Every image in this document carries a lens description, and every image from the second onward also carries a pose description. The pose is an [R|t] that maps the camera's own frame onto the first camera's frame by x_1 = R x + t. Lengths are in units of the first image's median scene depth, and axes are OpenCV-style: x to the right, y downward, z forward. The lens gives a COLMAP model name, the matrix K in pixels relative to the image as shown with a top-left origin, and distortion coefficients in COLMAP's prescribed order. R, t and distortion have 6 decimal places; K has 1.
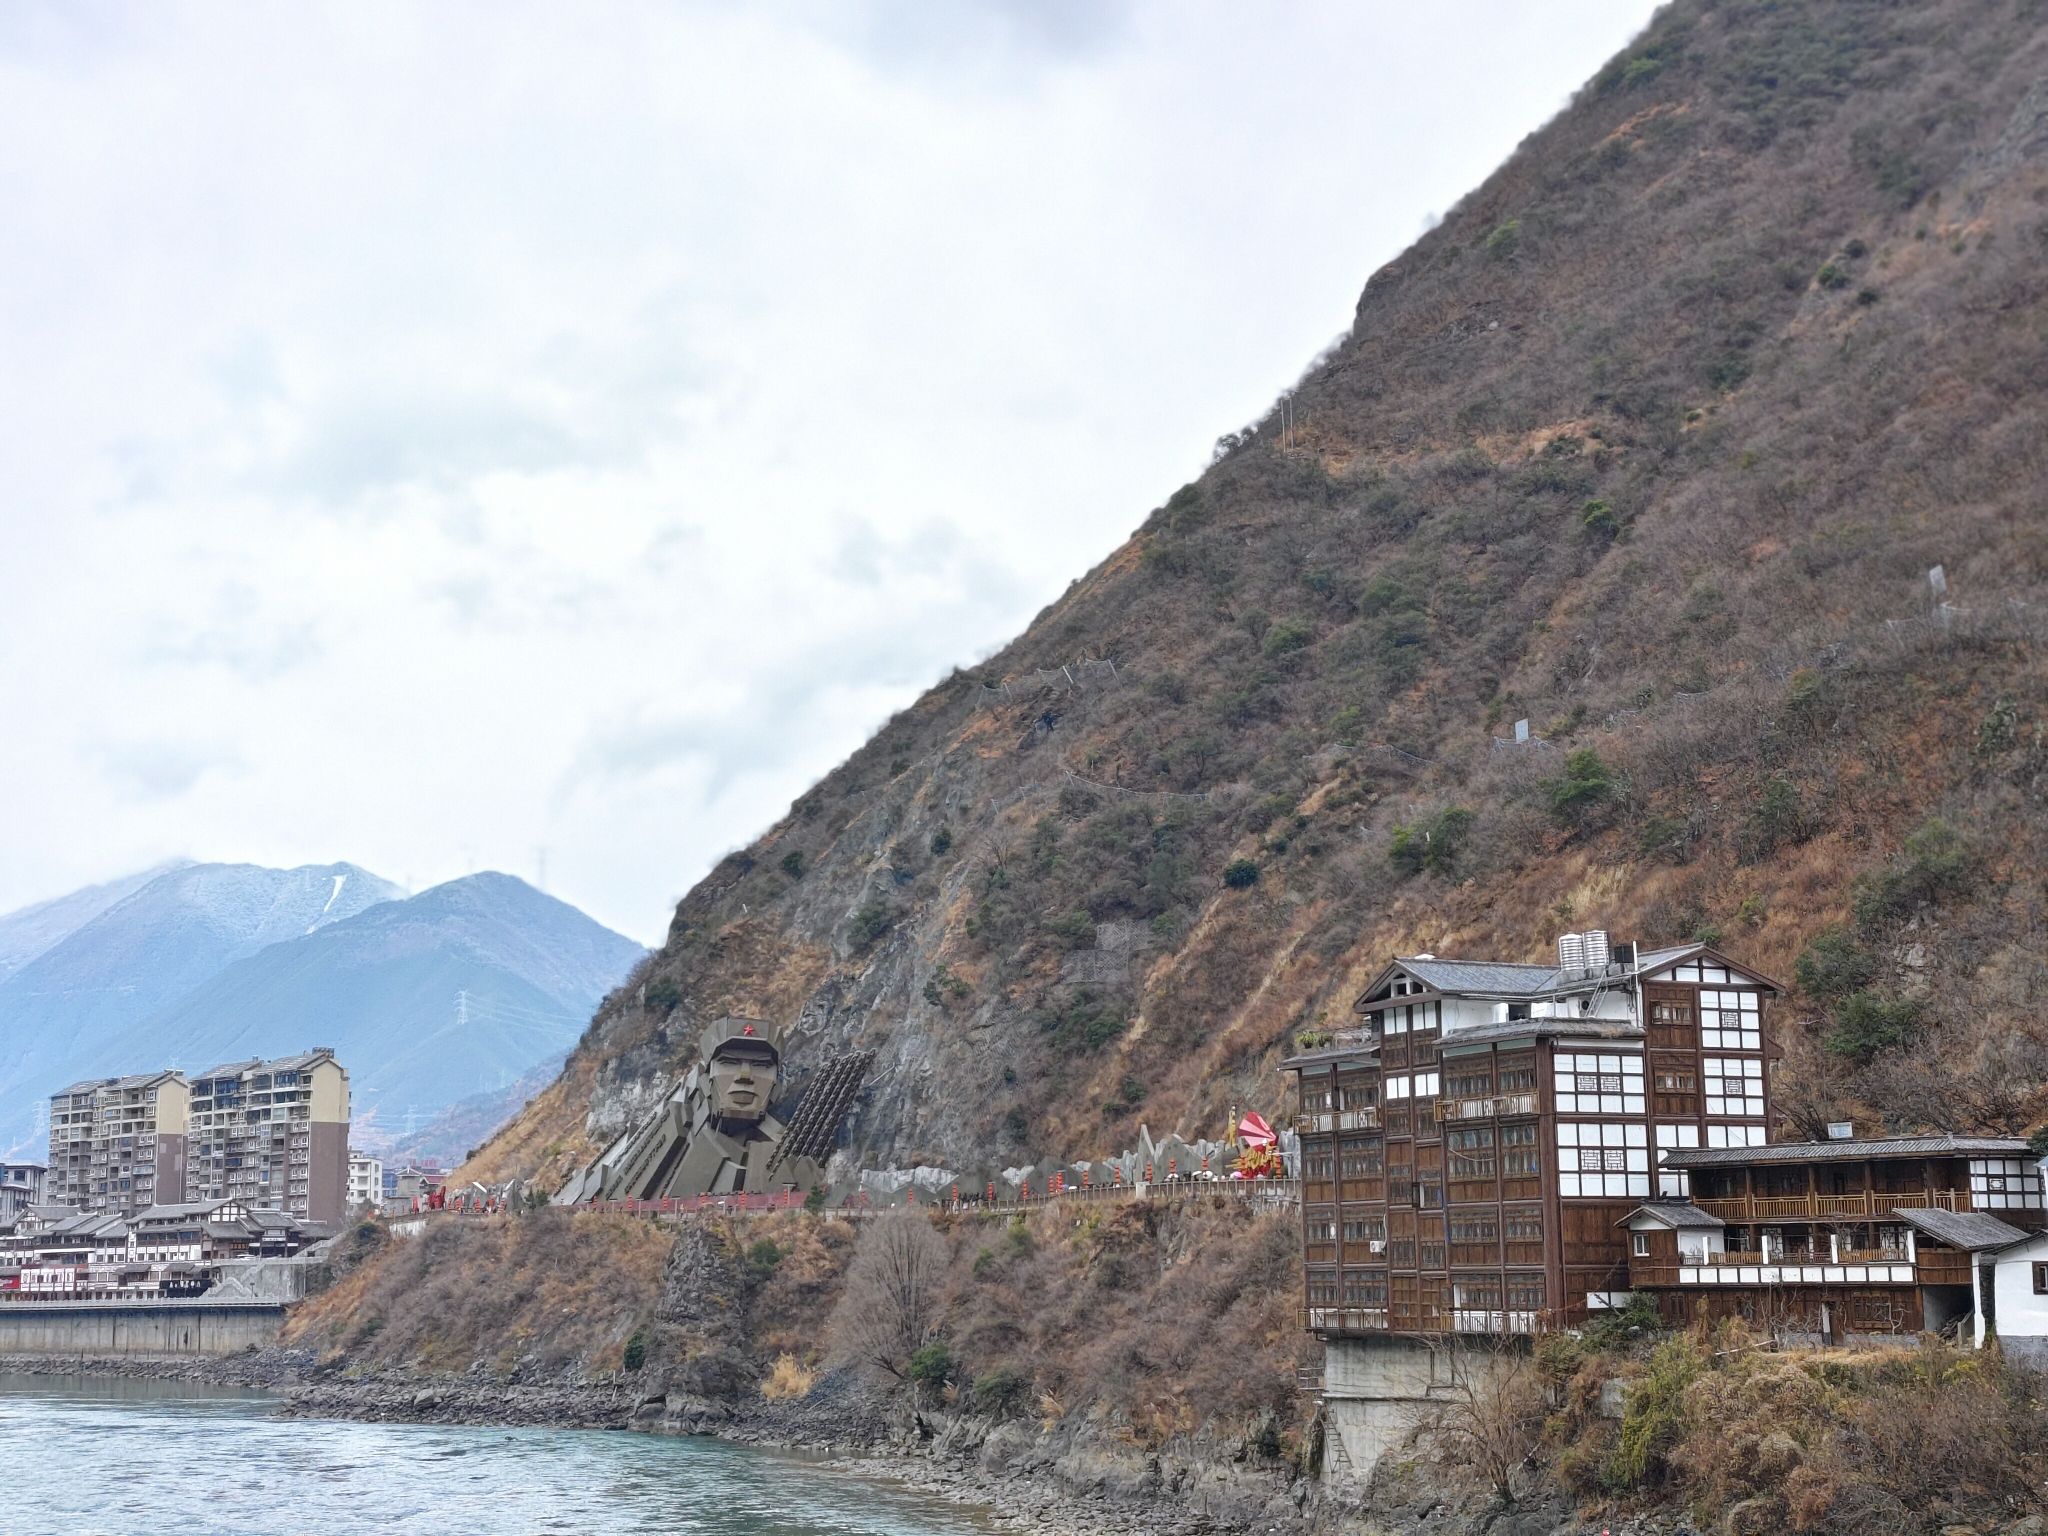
lens RADIAL K [[2733.3, 0, 1024.0], [0, 2733.3, 768.0], [0, 0, 1]] dist [0.031090, 0.062352]
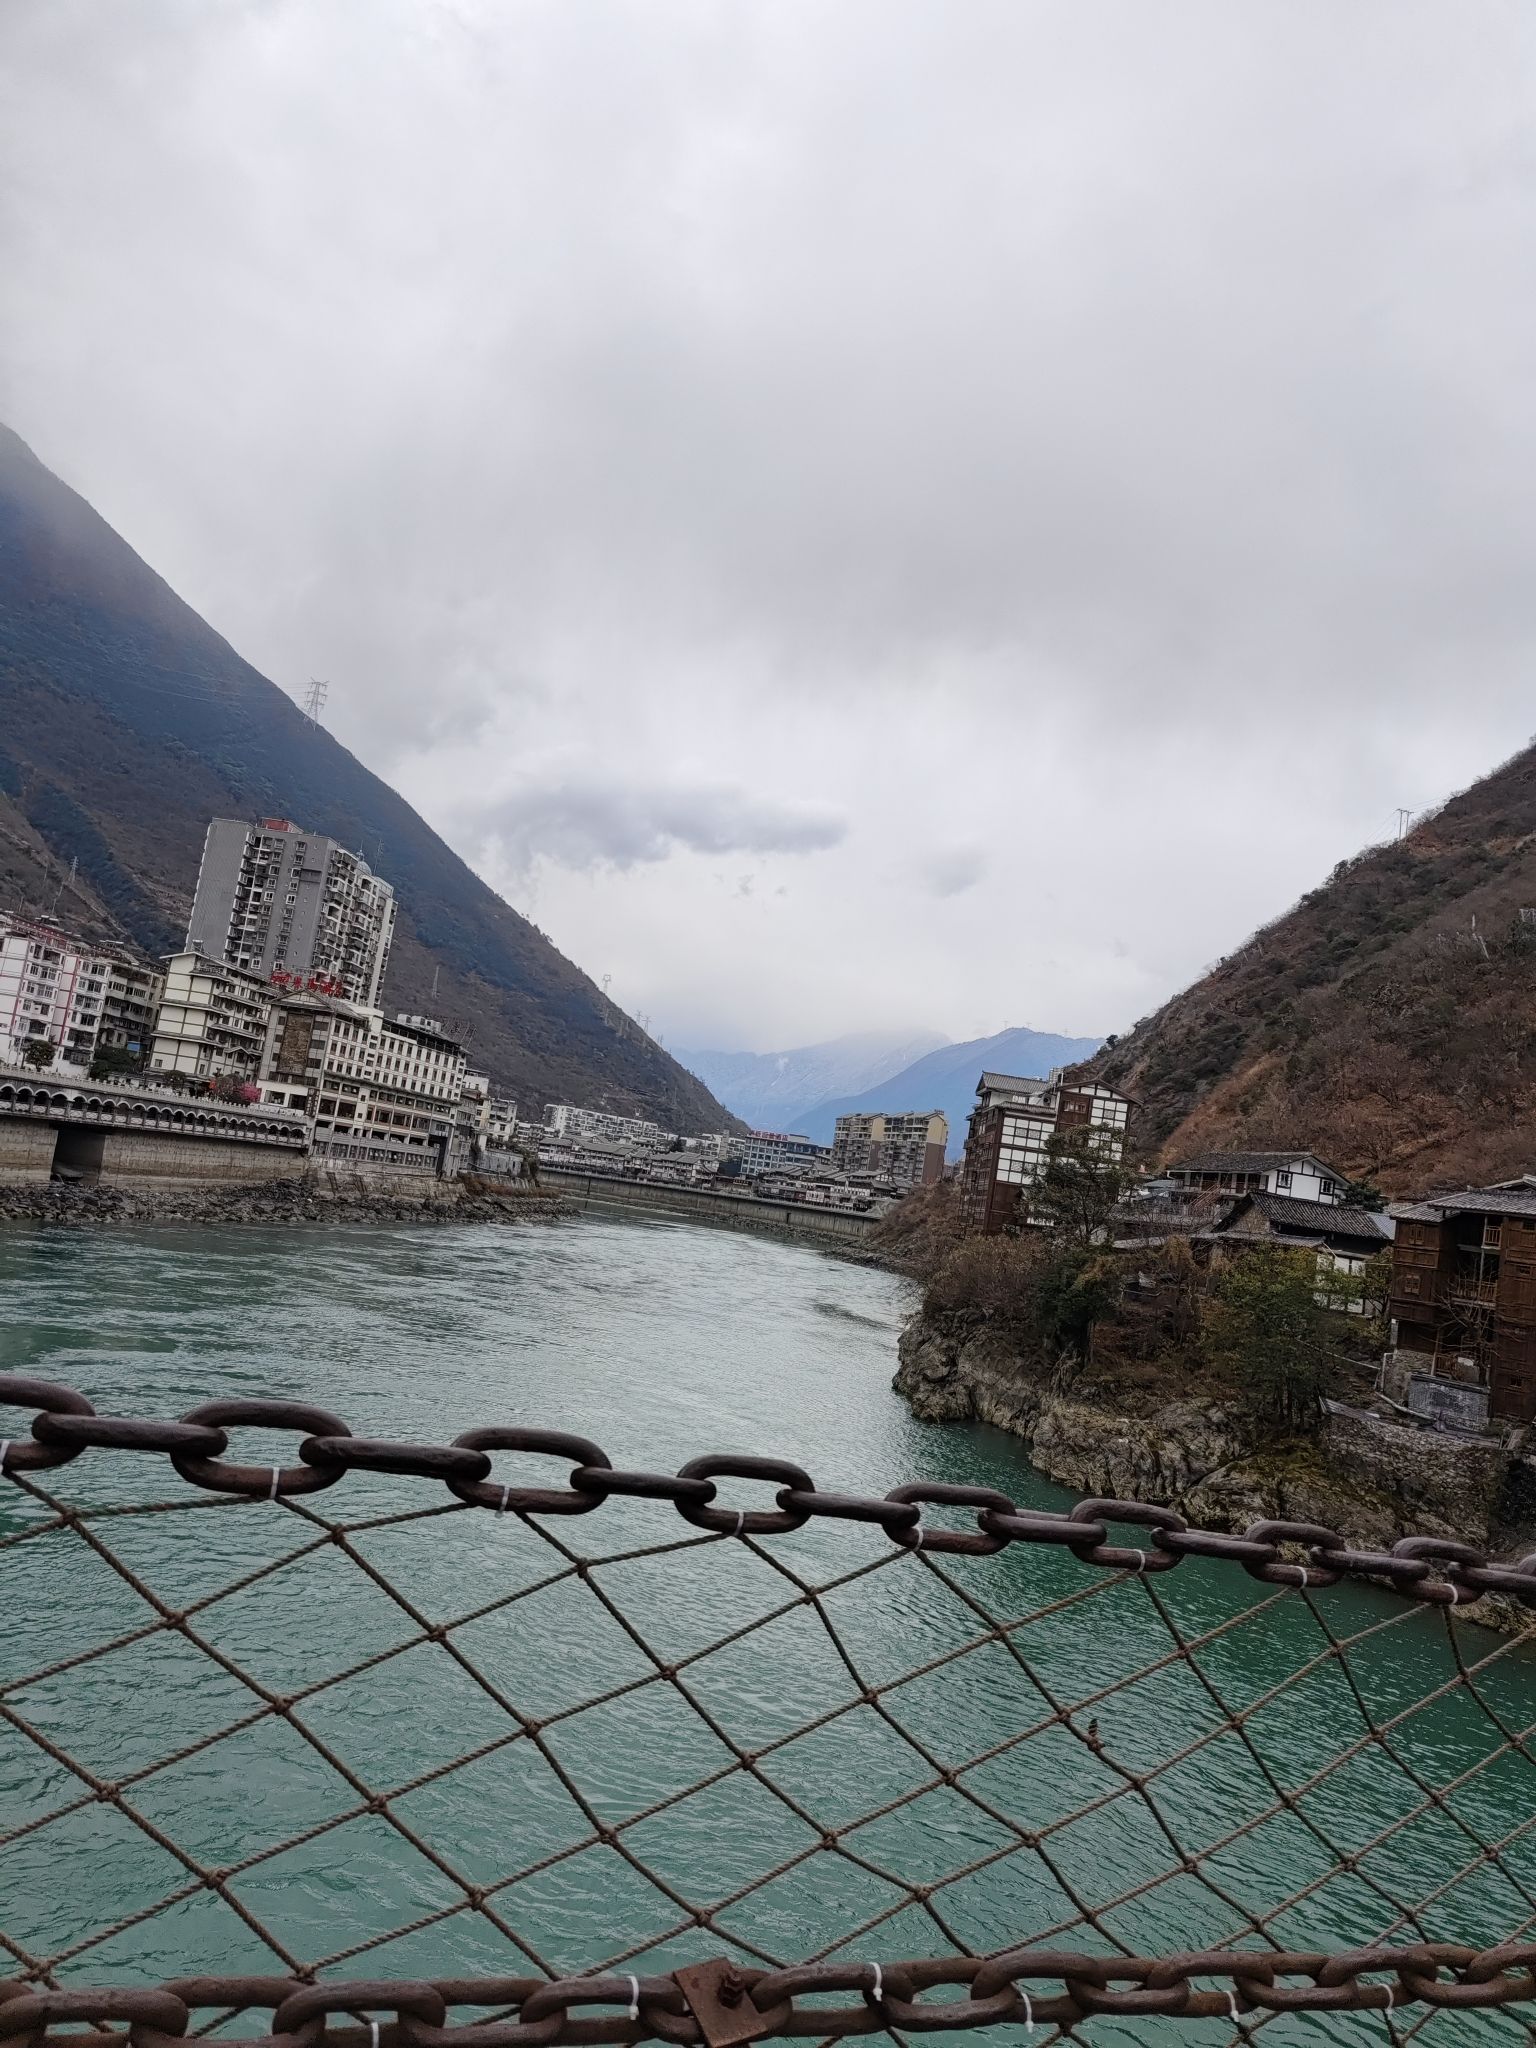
lens RADIAL K [[1378.1, 0, 806.7], [0, 1378.1, 1027.2], [0, 0, 1]] dist [0.028156, -0.003383]
pose [[0.889805, 0.090145, -0.447348, 0.527052], [-0.079453, 0.995926, 0.042652, -0.003373], [0.449371, -0.002409, 0.893342, -0.072248]]
